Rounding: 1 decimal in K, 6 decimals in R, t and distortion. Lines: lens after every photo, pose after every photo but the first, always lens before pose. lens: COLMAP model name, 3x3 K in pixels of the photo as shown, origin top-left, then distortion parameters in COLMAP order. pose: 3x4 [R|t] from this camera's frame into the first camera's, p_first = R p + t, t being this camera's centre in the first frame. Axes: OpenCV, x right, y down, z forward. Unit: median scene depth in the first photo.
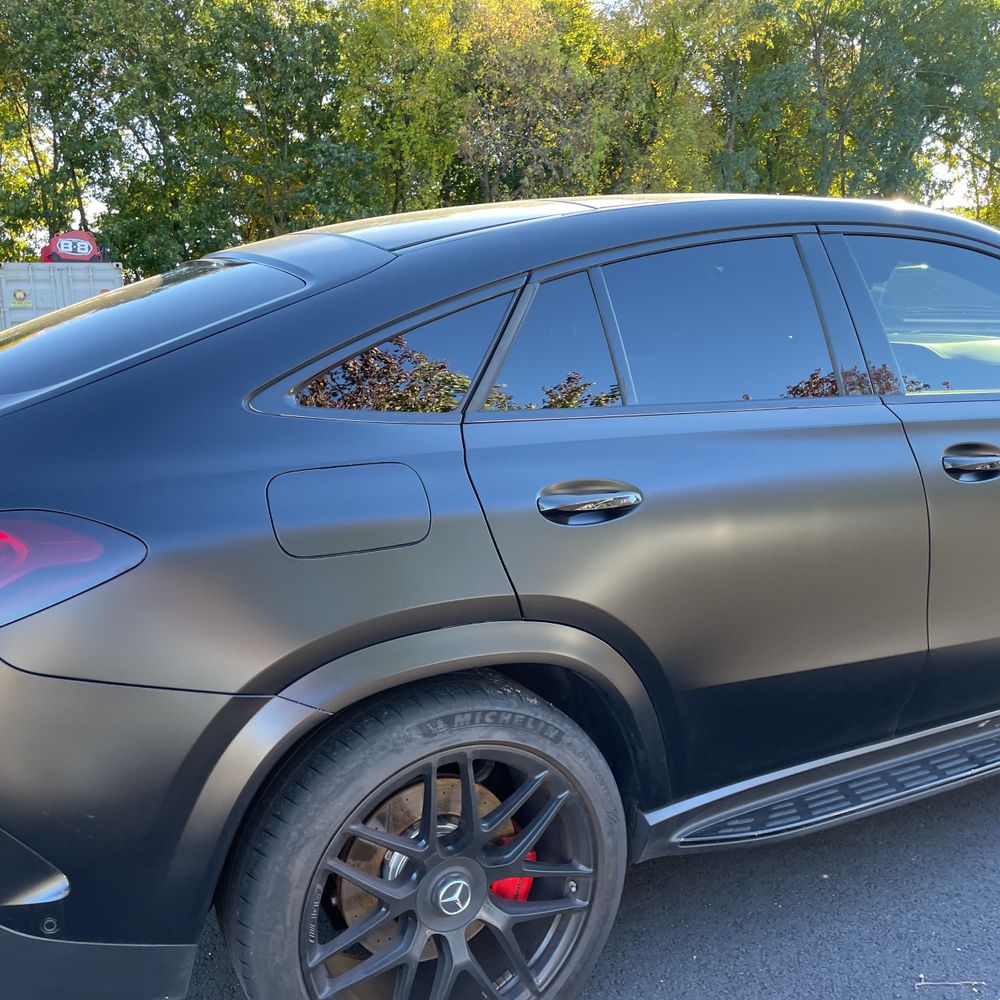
lens RADIAL K [[1040.8, 0, 500.0], [0, 1040.8, 500.0], [0, 0, 1]] dist [0.090970, -0.166473]
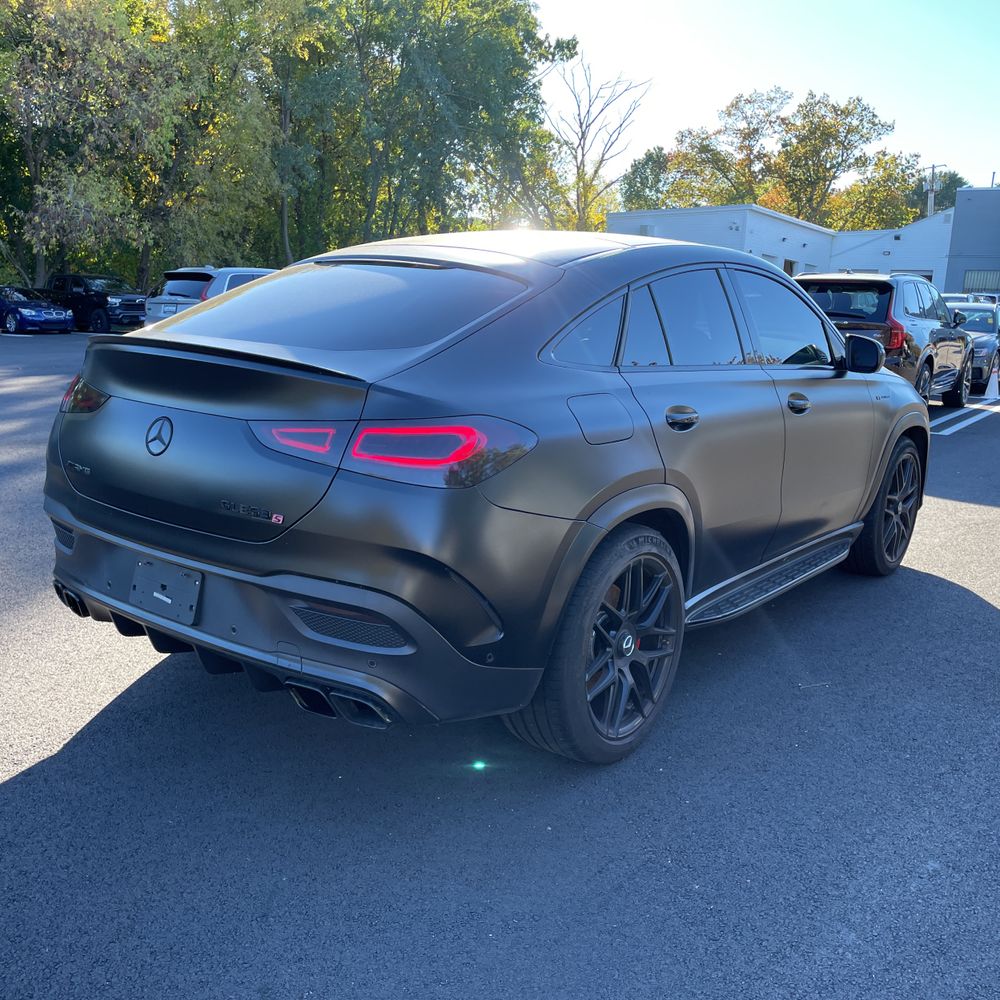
lens RADIAL K [[1023.8, 0, 510.7], [0, 1023.8, 500.2], [0, 0, 1]] dist [0.094464, -0.128460]
pose [[0.895801, -0.031541, 0.443334, -0.758328], [0.024942, 0.999474, 0.020708, 0.077207], [-0.443754, -0.007493, 0.896117, -0.342097]]
